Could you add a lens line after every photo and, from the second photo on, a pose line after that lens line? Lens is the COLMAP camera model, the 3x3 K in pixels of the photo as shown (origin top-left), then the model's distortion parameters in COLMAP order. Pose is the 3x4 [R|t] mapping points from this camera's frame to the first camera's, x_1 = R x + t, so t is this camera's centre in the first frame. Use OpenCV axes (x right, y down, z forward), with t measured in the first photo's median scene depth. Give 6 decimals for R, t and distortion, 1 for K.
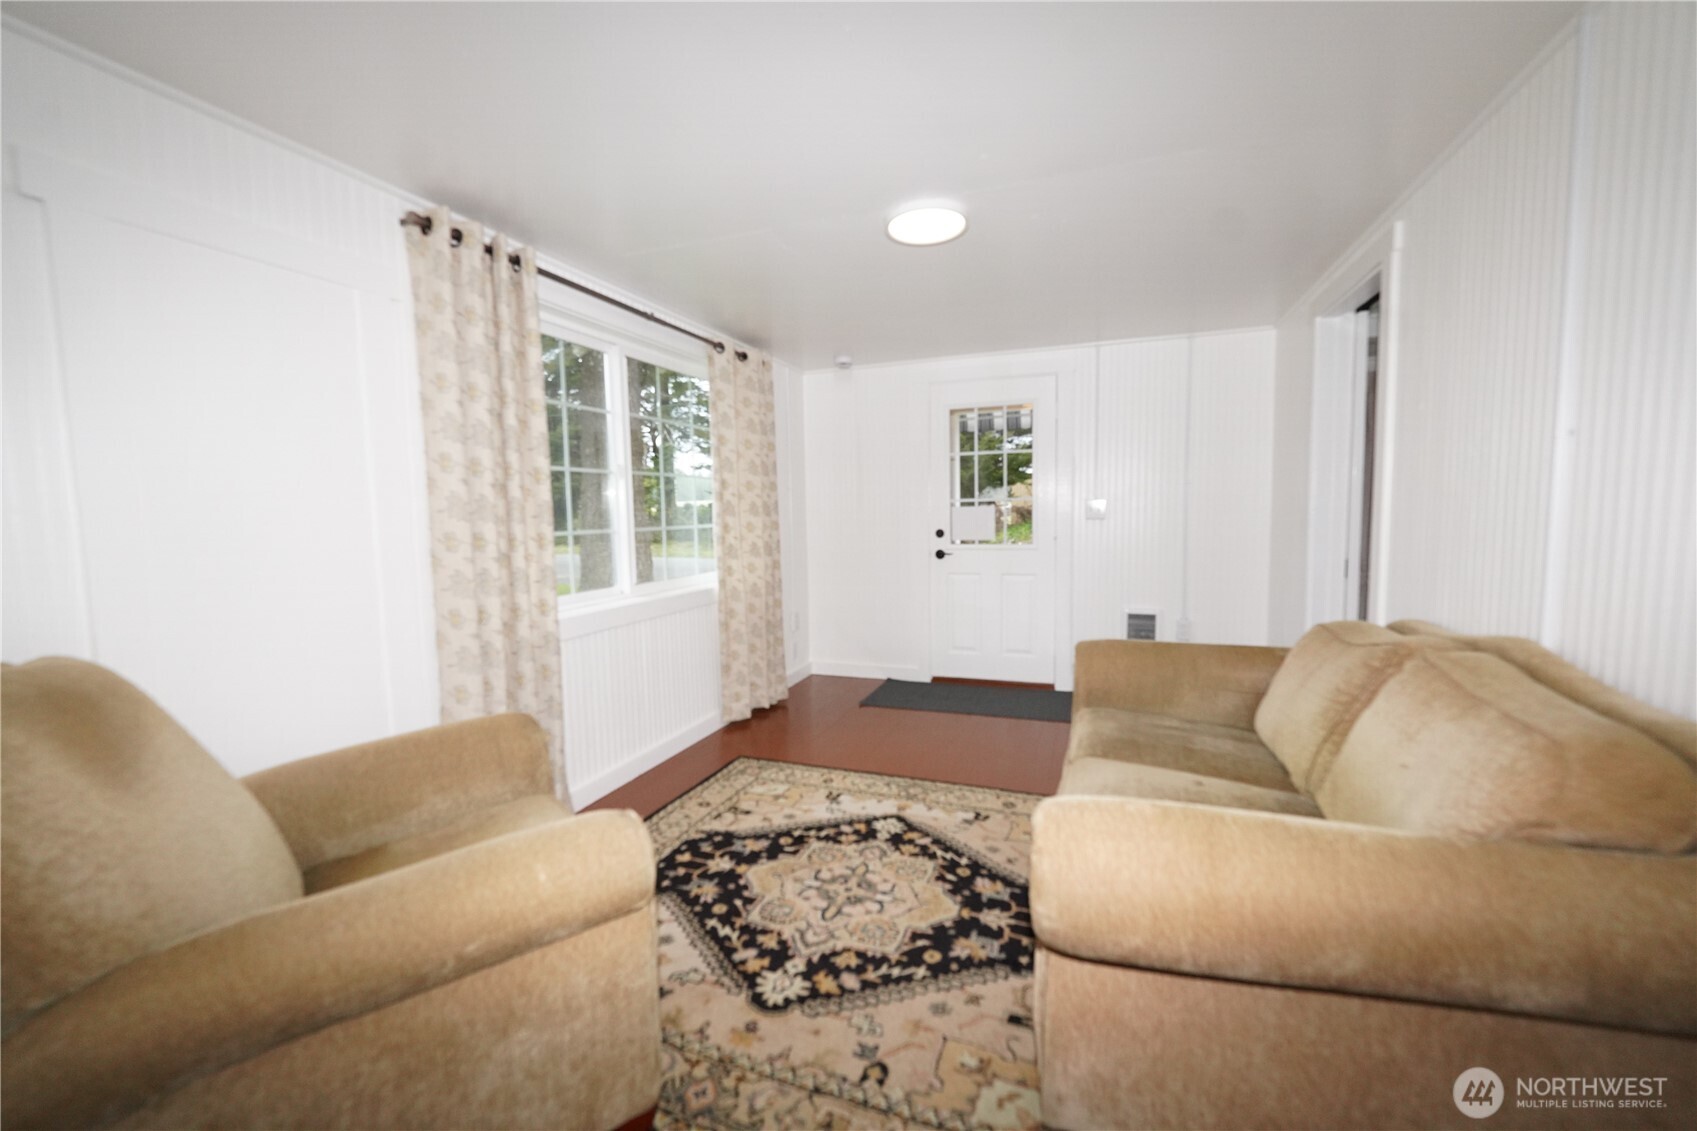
lens RADIAL K [[681.6, 0, 855.7], [0, 681.6, 566.1], [0, 0, 1]] dist [-0.008994, -0.001970]
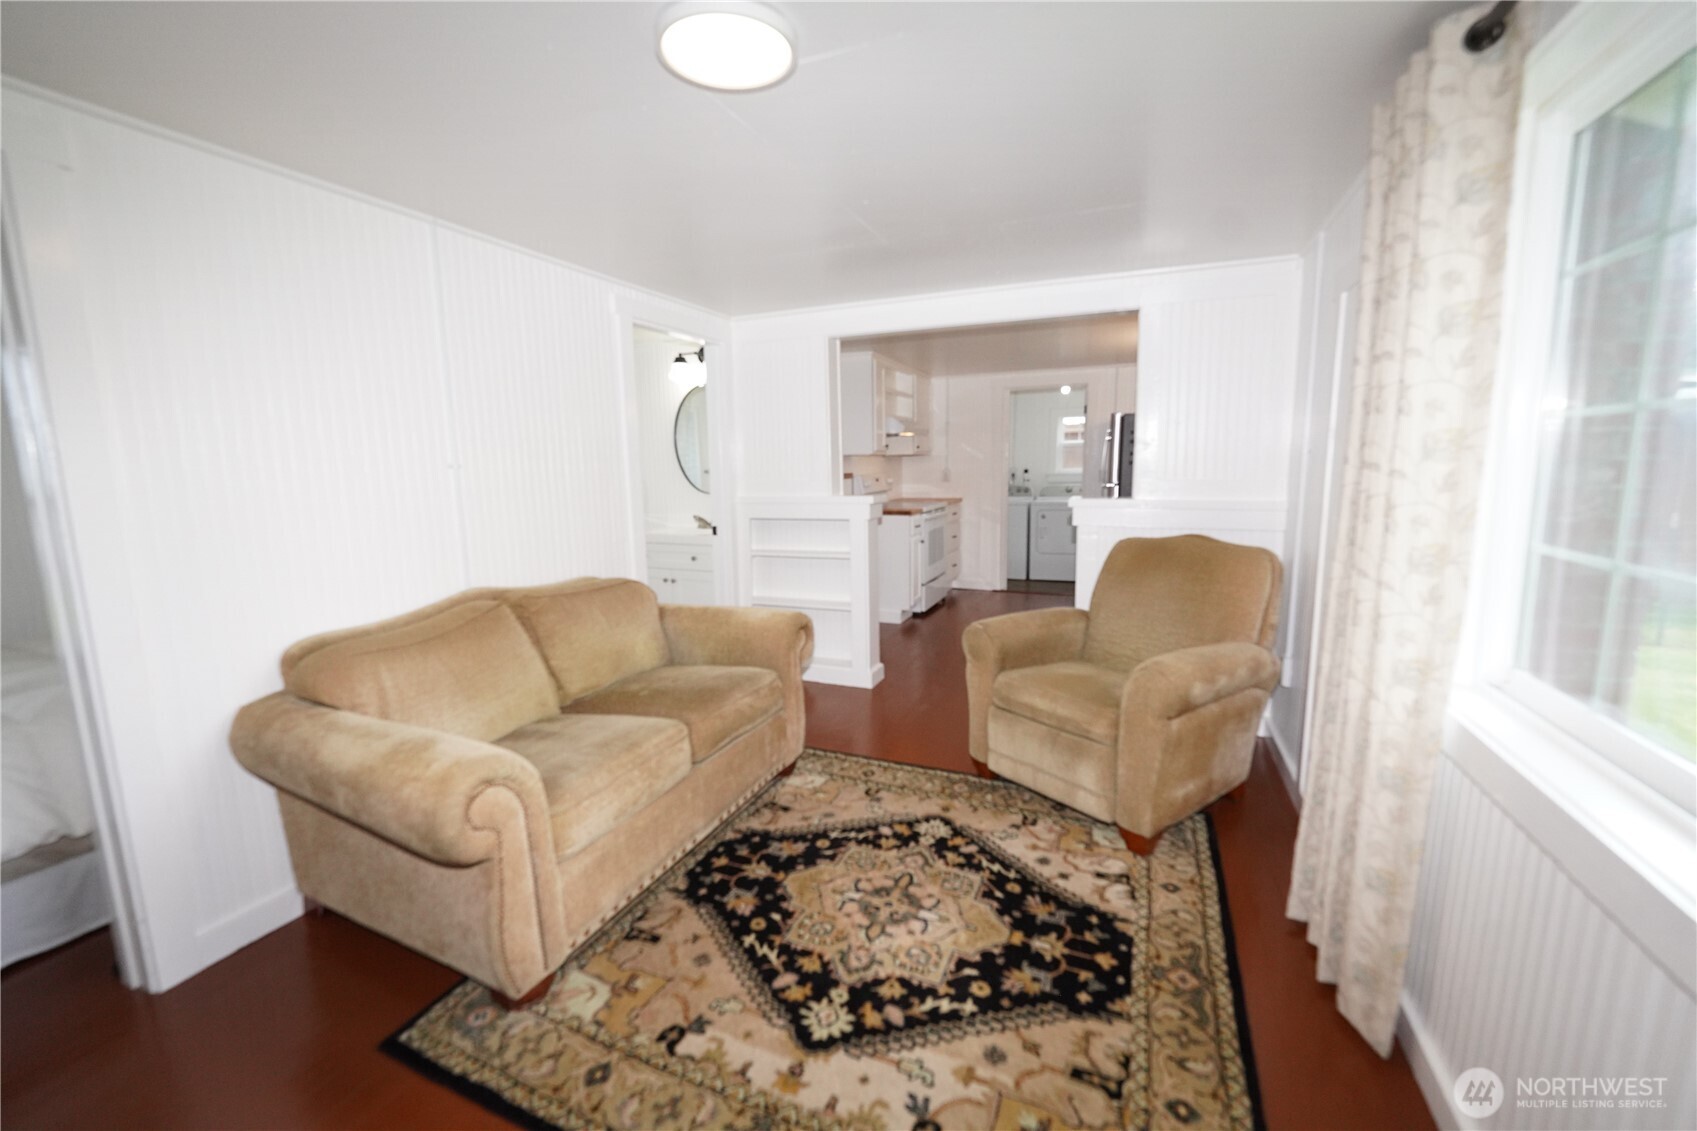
lens RADIAL K [[681.6, 0, 855.7], [0, 681.6, 566.1], [0, 0, 1]] dist [-0.008994, -0.001970]
pose [[-0.998355, 0.029891, 0.048917, -0.023499], [0.040603, 0.971076, 0.235294, -0.193511], [-0.040469, 0.236893, -0.970693, 1.655811]]
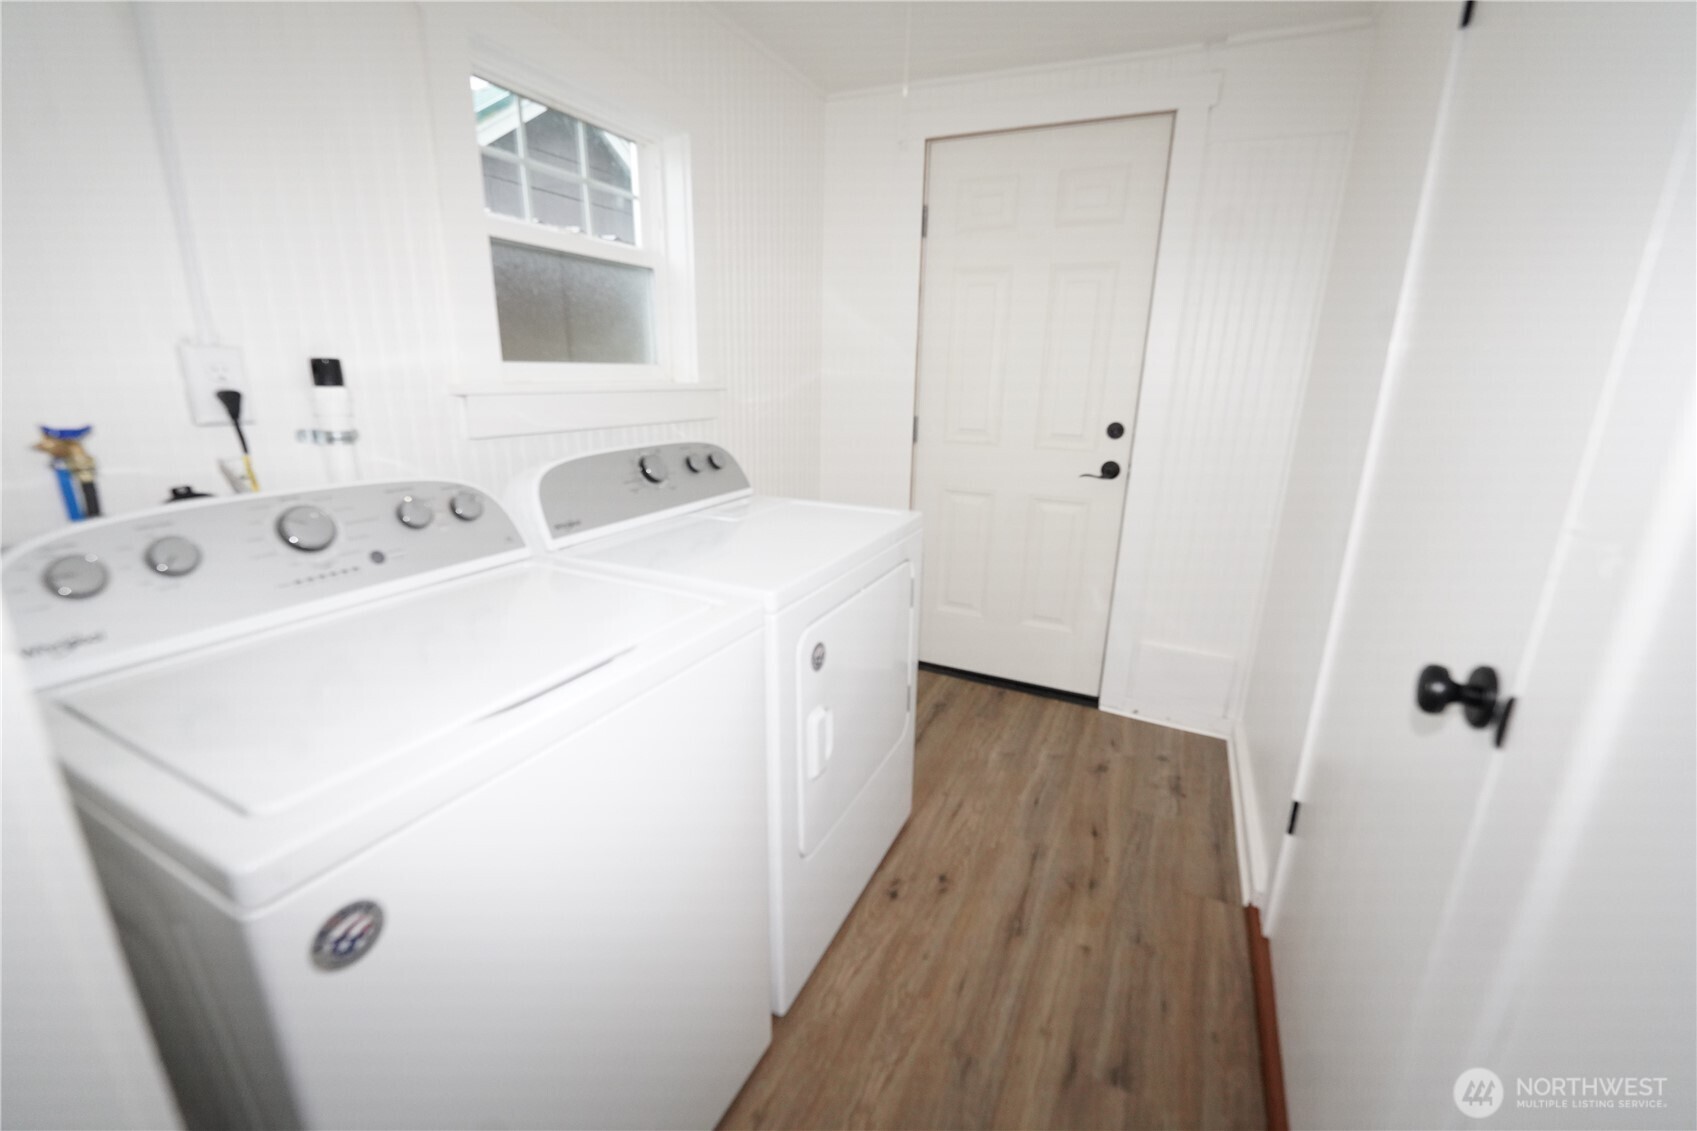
lens RADIAL K [[691.3, 0, 856.0], [0, 691.3, 568.5], [0, 0, 1]] dist [-0.008248, -0.000209]
pose [[-0.077483, 0.286599, -0.954912, -0.269691], [-0.110018, 0.949484, 0.293897, 0.153253], [0.990905, 0.127830, -0.042038, -1.617078]]
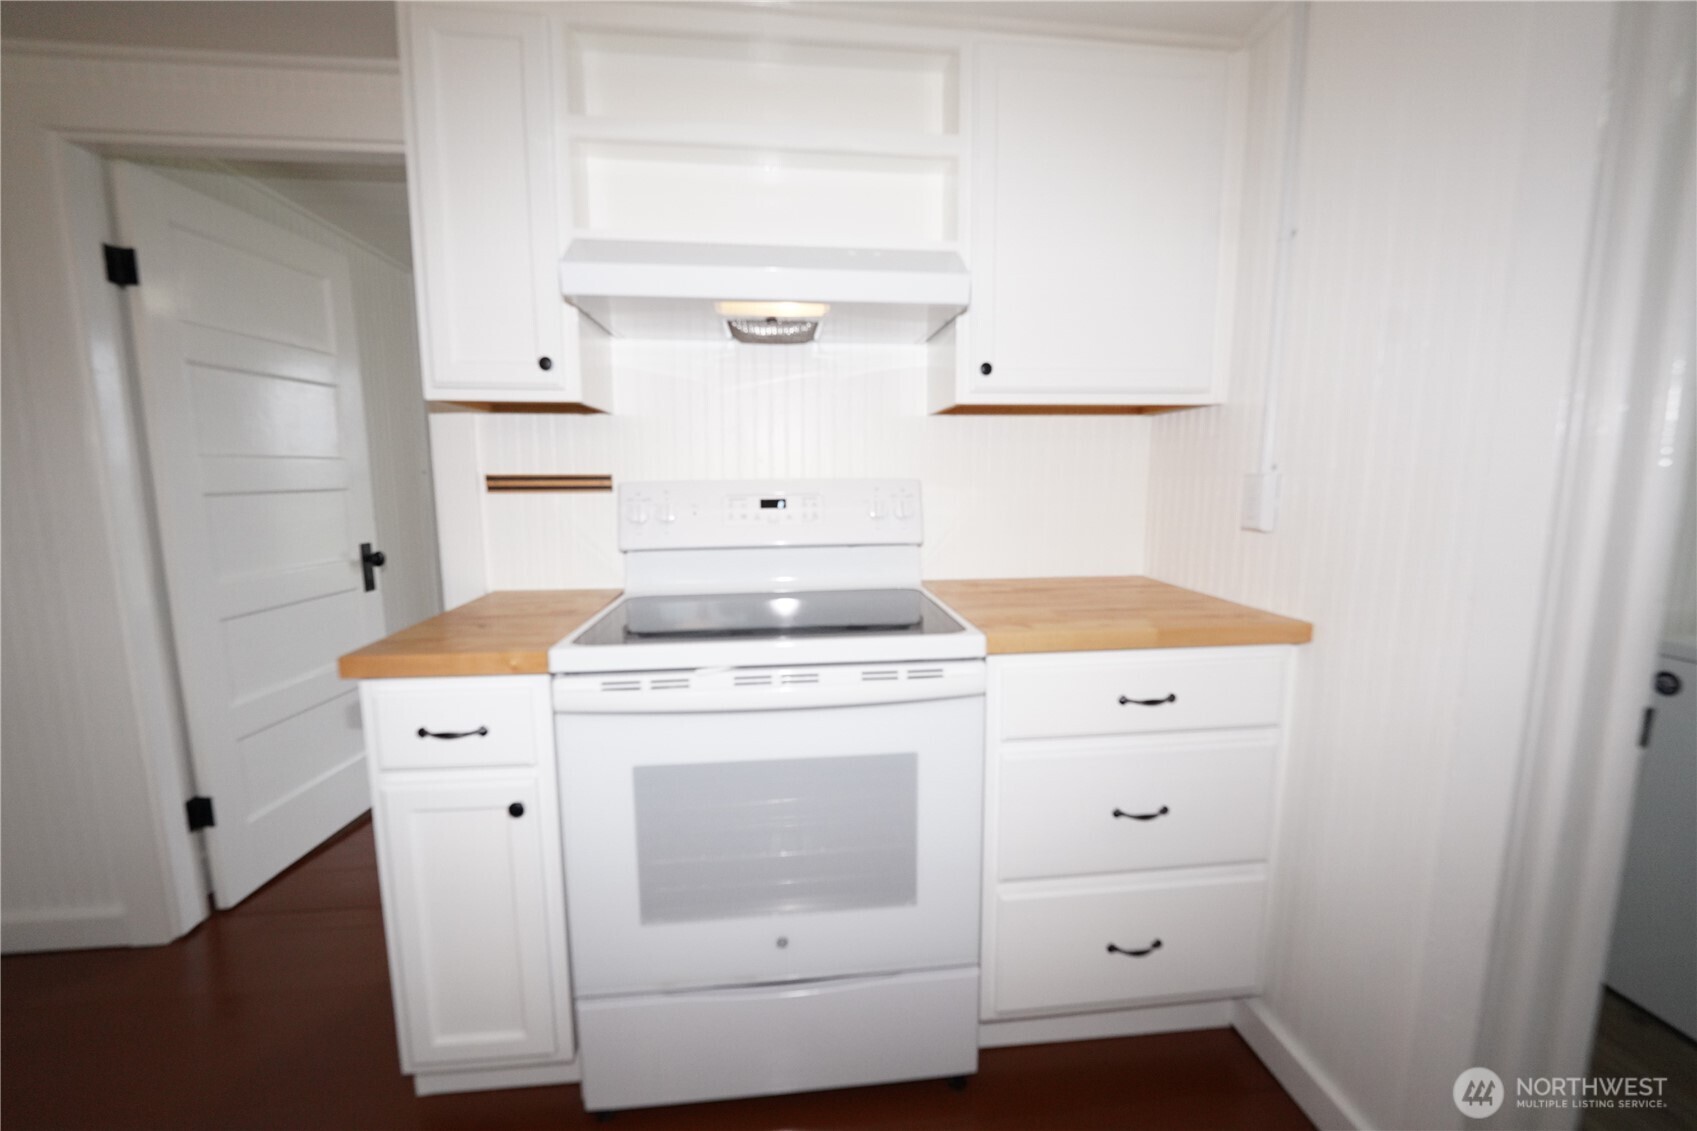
lens RADIAL K [[681.6, 0, 855.7], [0, 681.6, 566.1], [0, 0, 1]] dist [-0.008994, -0.001970]
pose [[-0.434838, -0.099832, 0.894958, -0.688952], [0.089399, 0.984140, 0.153217, 0.074271], [-0.896060, 0.146633, -0.419017, -0.788702]]
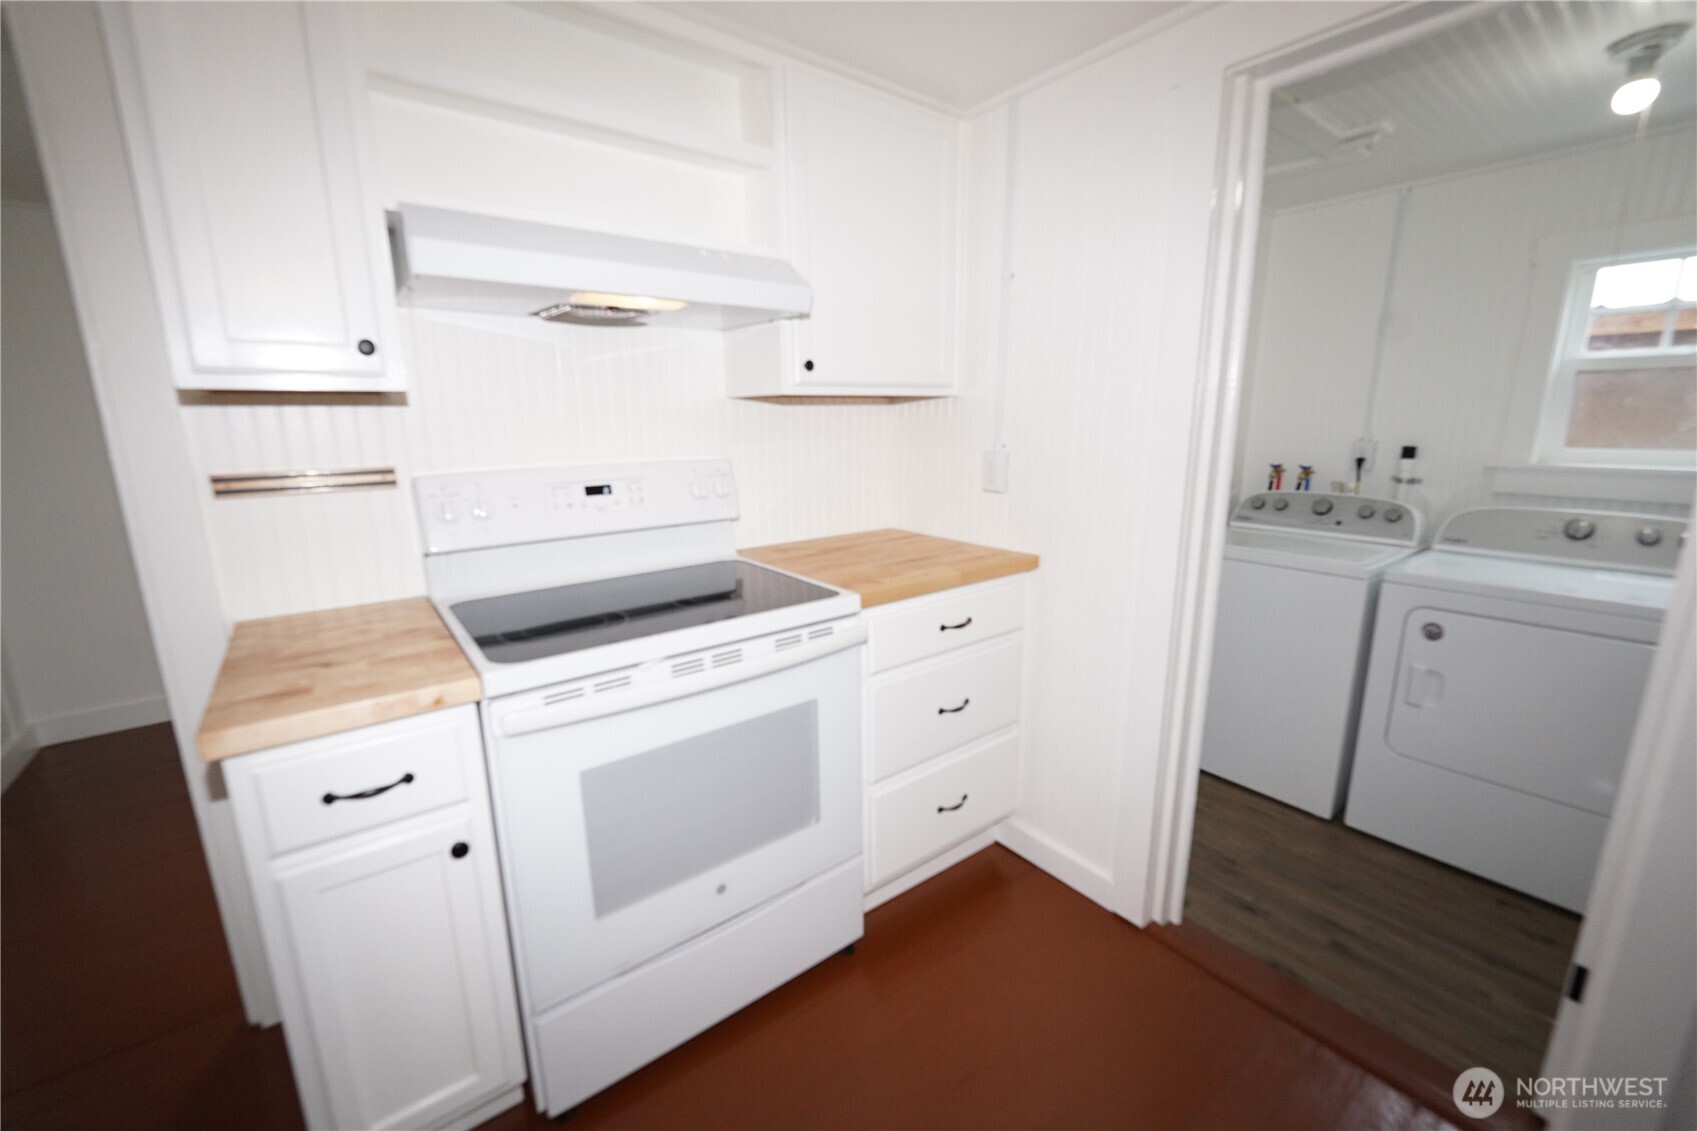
lens RADIAL K [[691.3, 0, 856.0], [0, 691.3, 568.5], [0, 0, 1]] dist [-0.008248, -0.000209]
pose [[-0.846427, -0.091903, 0.524514, -0.607809], [0.068902, 0.957812, 0.279013, 0.006684], [-0.528028, 0.272304, -0.804386, -0.559981]]
